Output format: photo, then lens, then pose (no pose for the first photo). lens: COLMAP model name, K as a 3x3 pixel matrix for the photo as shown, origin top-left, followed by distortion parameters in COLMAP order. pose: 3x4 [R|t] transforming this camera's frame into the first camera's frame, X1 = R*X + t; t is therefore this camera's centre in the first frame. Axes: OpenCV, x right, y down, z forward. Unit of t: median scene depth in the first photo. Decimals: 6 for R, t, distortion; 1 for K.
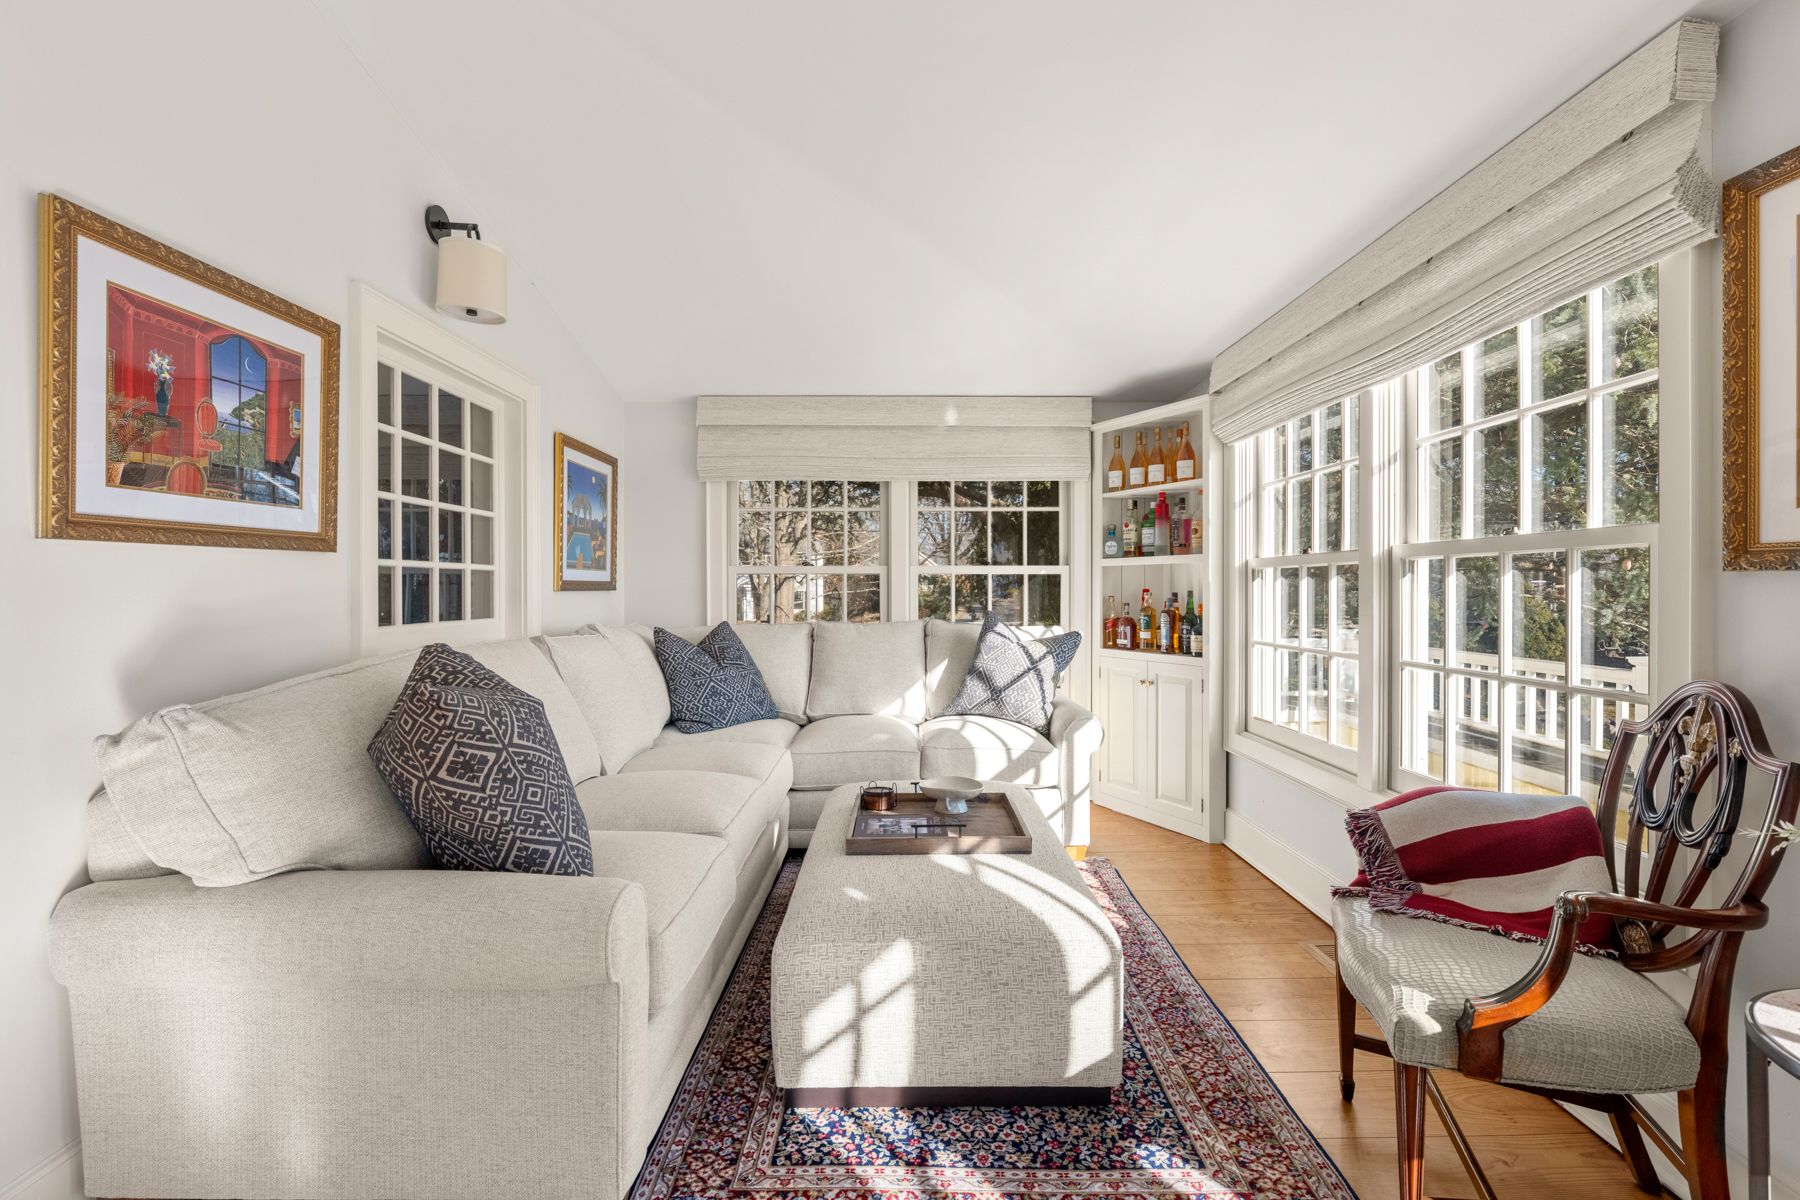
lens RADIAL K [[763.5, 0, 907.6], [0, 763.5, 596.5], [0, 0, 1]] dist [0.002544, -0.005629]
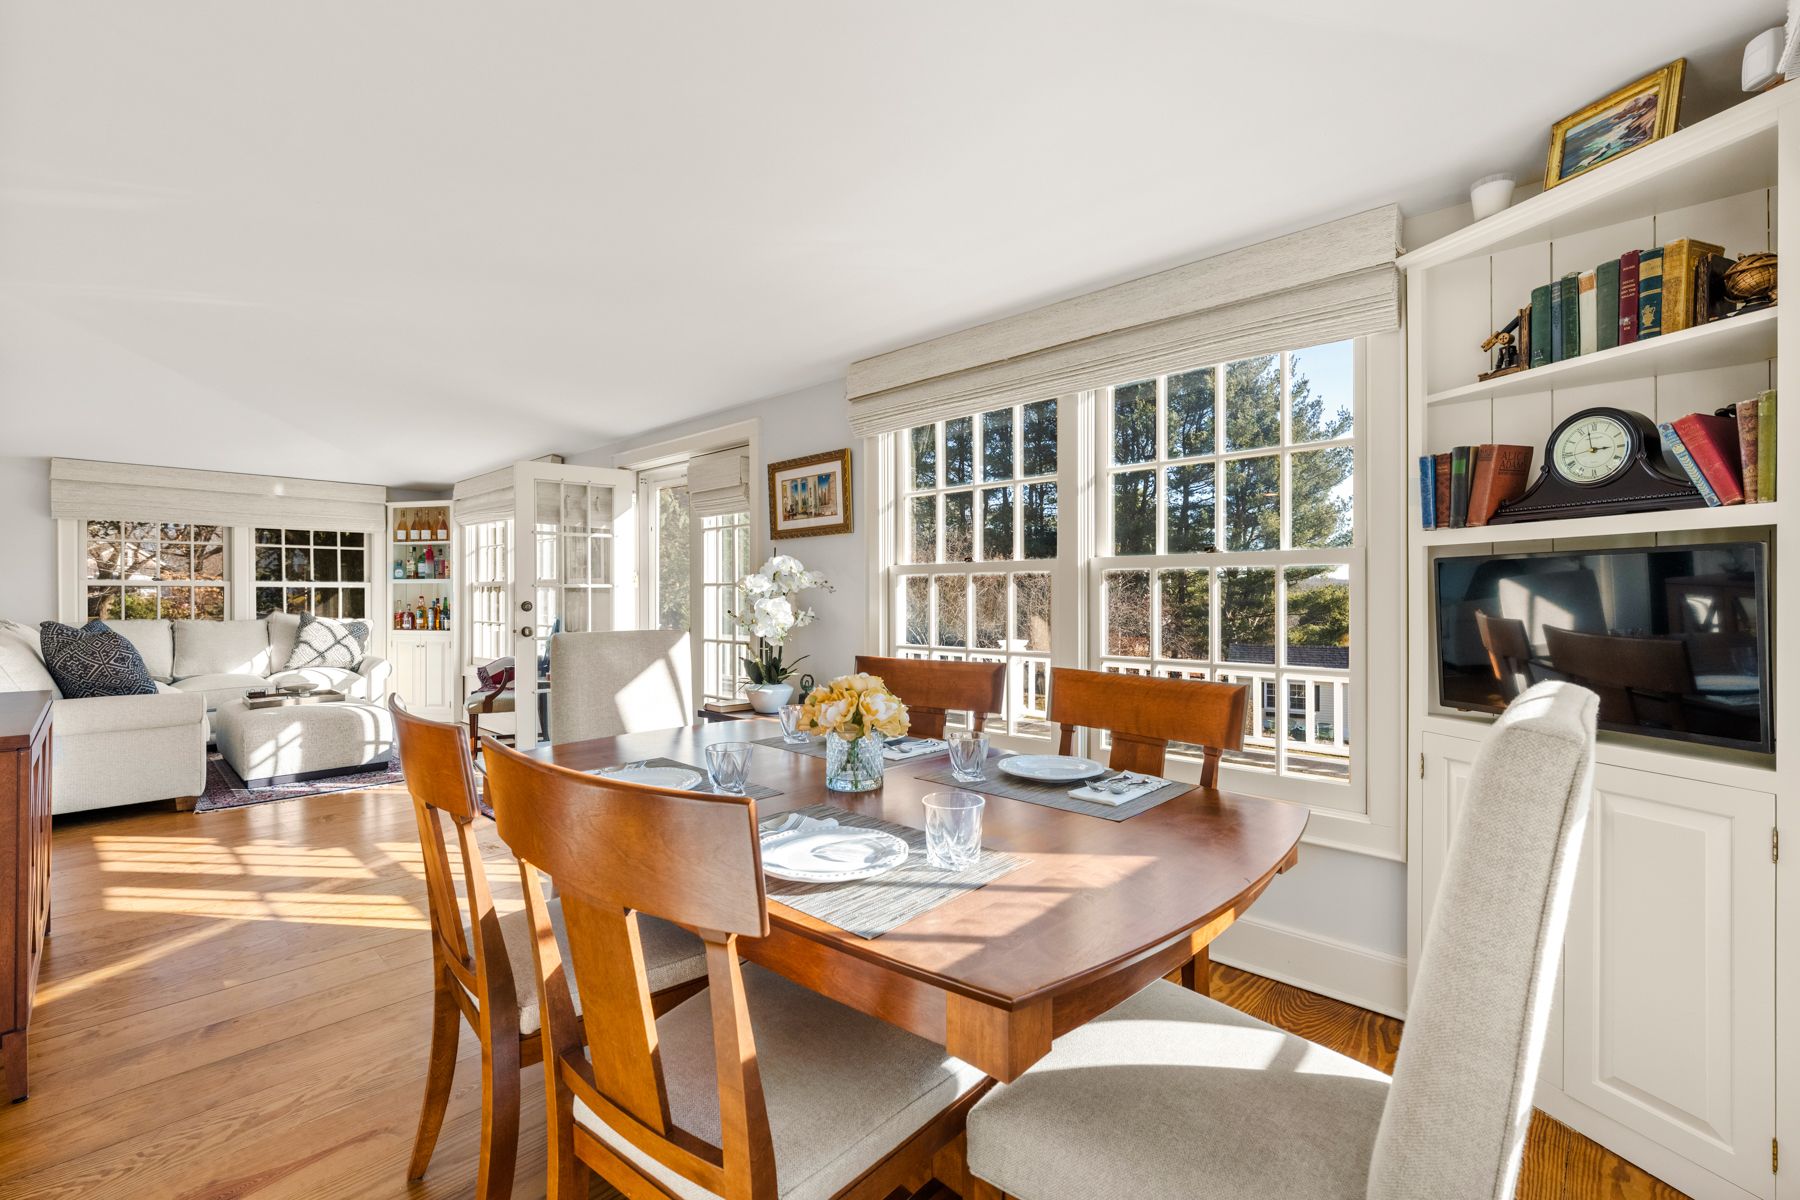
lens RADIAL K [[763.5, 0, 907.6], [0, 763.5, 596.5], [0, 0, 1]] dist [0.002544, -0.005629]
pose [[0.689029, -0.001248, 0.724733, -0.211655], [0.004223, 0.999988, -0.002293, -0.000435], [-0.724721, 0.004641, 0.689027, -1.113199]]
